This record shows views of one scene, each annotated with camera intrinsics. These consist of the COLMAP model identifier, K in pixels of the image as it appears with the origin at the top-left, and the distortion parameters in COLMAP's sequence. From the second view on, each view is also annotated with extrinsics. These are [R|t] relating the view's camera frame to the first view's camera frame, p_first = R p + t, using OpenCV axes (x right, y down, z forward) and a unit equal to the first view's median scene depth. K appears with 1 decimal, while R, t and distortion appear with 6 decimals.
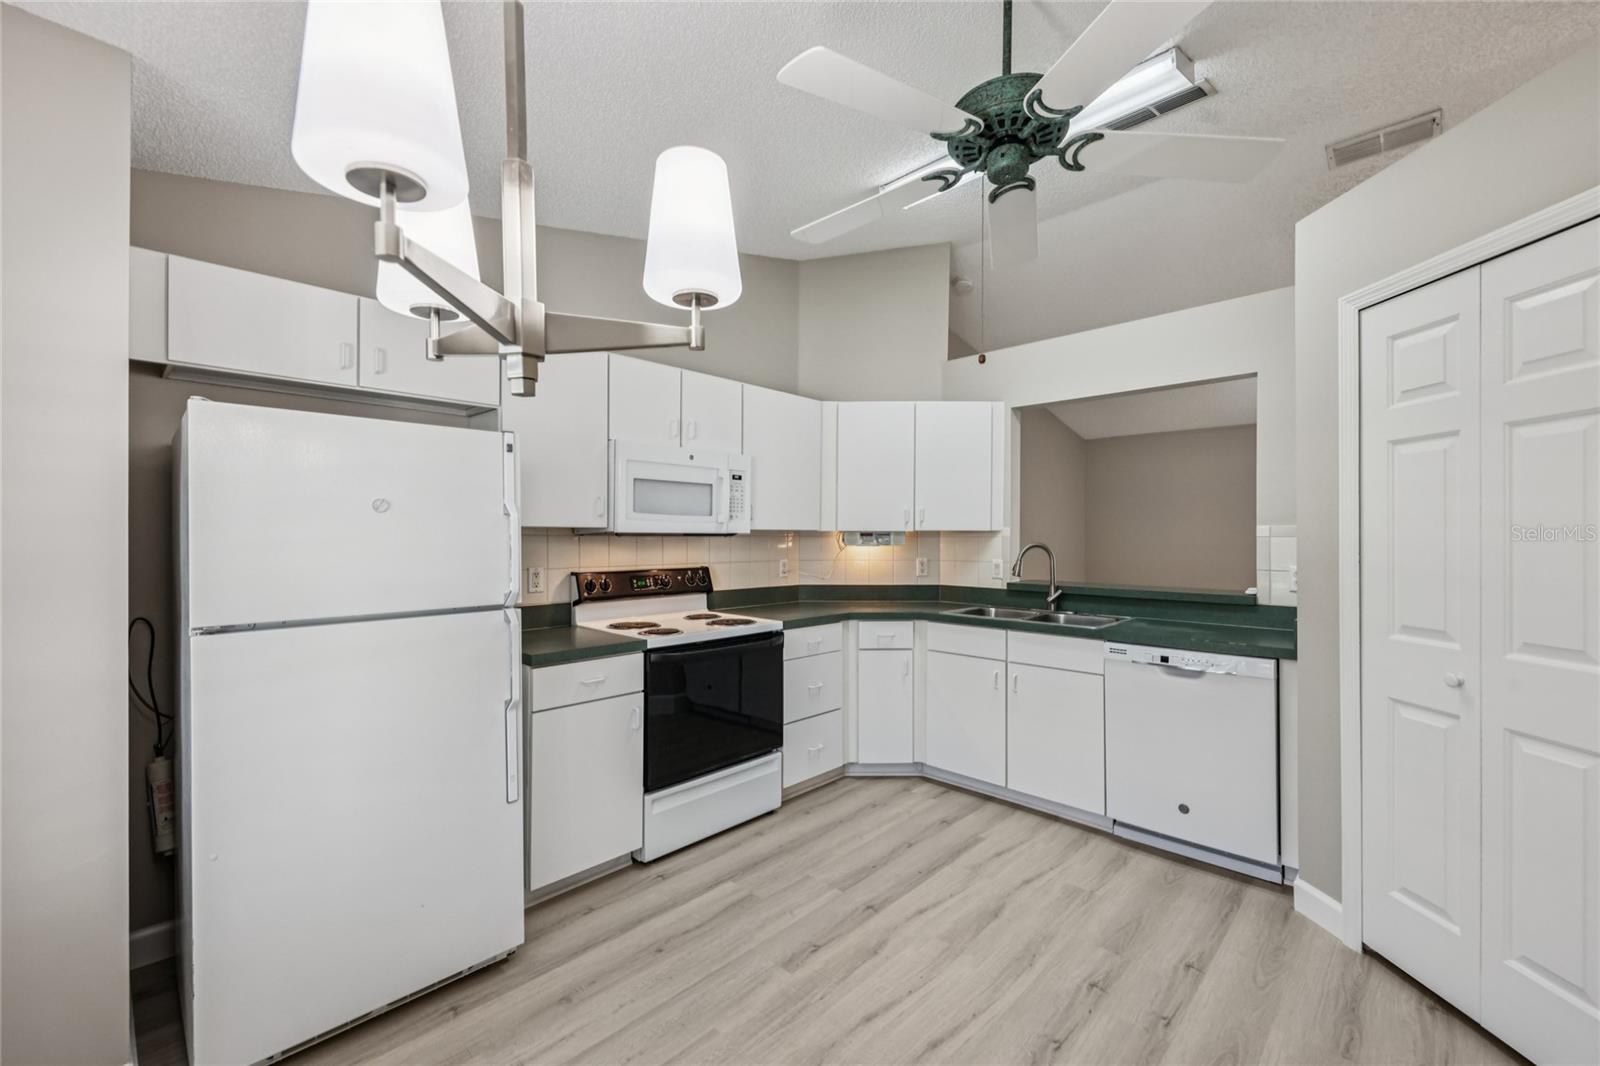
lens RADIAL K [[667.4, 0, 793.0], [0, 667.4, 539.2], [0, 0, 1]] dist [0.003164, -0.001190]
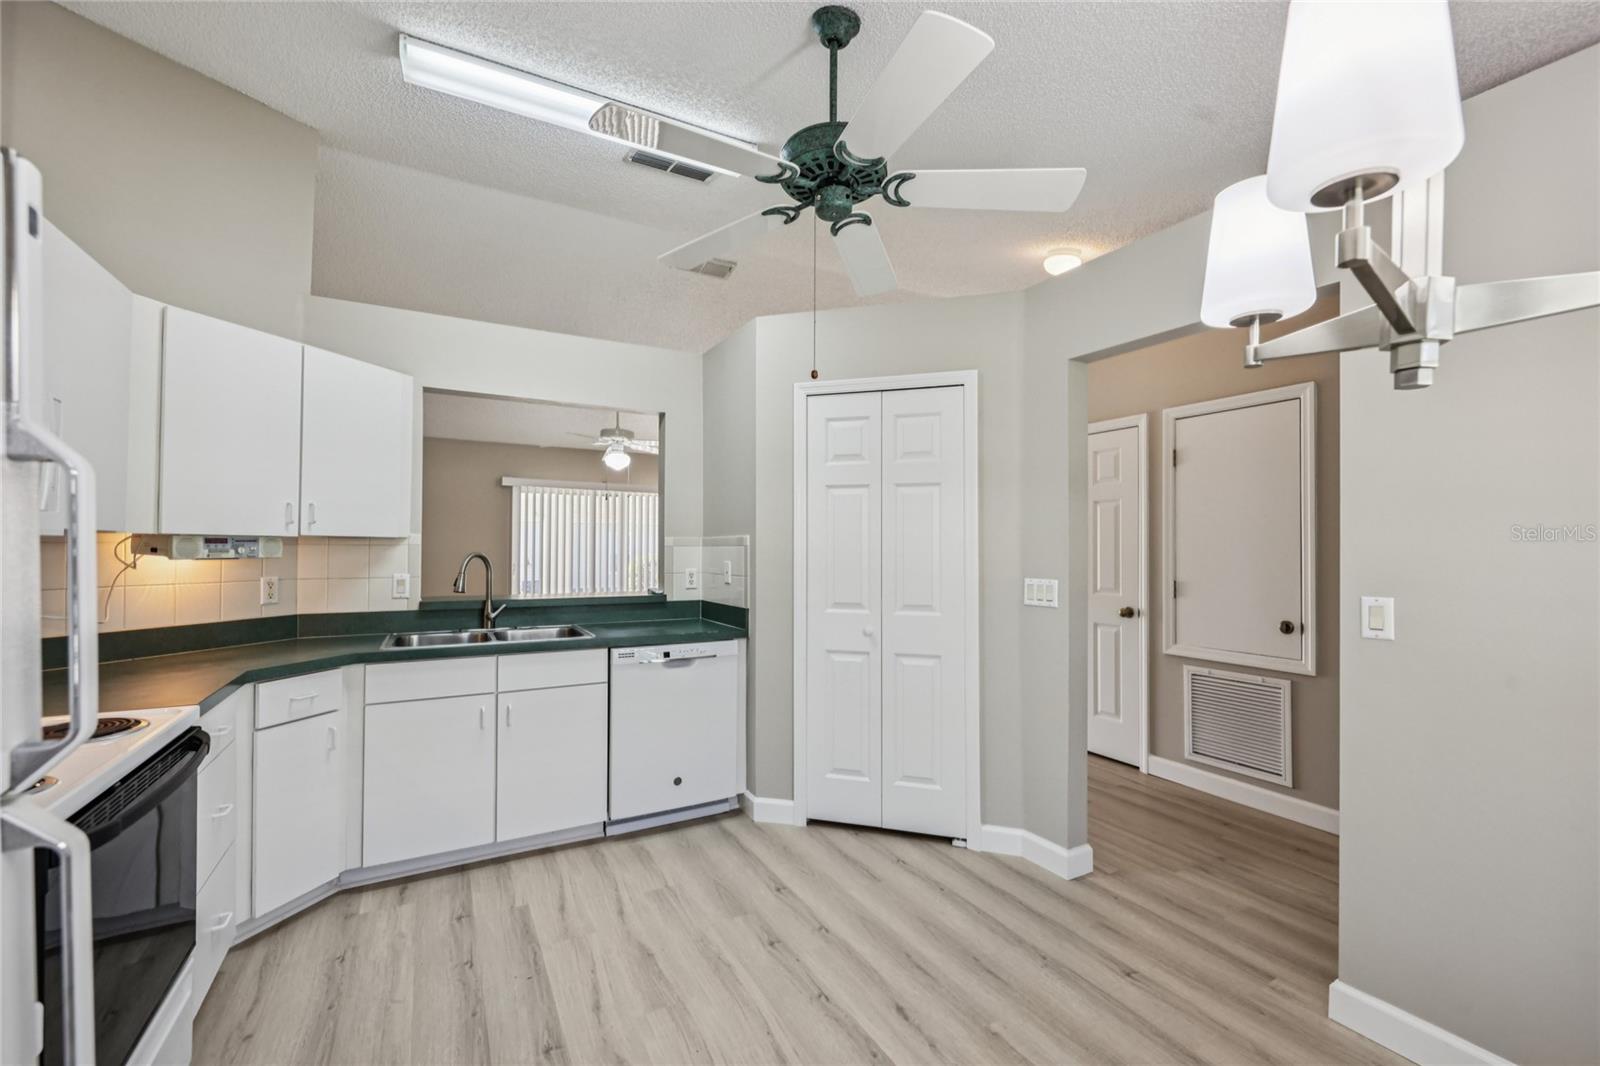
lens RADIAL K [[667.4, 0, 796.3], [0, 667.4, 537.6], [0, 0, 1]] dist [0.003164, -0.001190]
pose [[0.278035, 0.012666, 0.960487, -0.422430], [-0.001175, 0.999917, -0.012846, -0.003395], [-0.960570, 0.002443, 0.278027, 0.429499]]
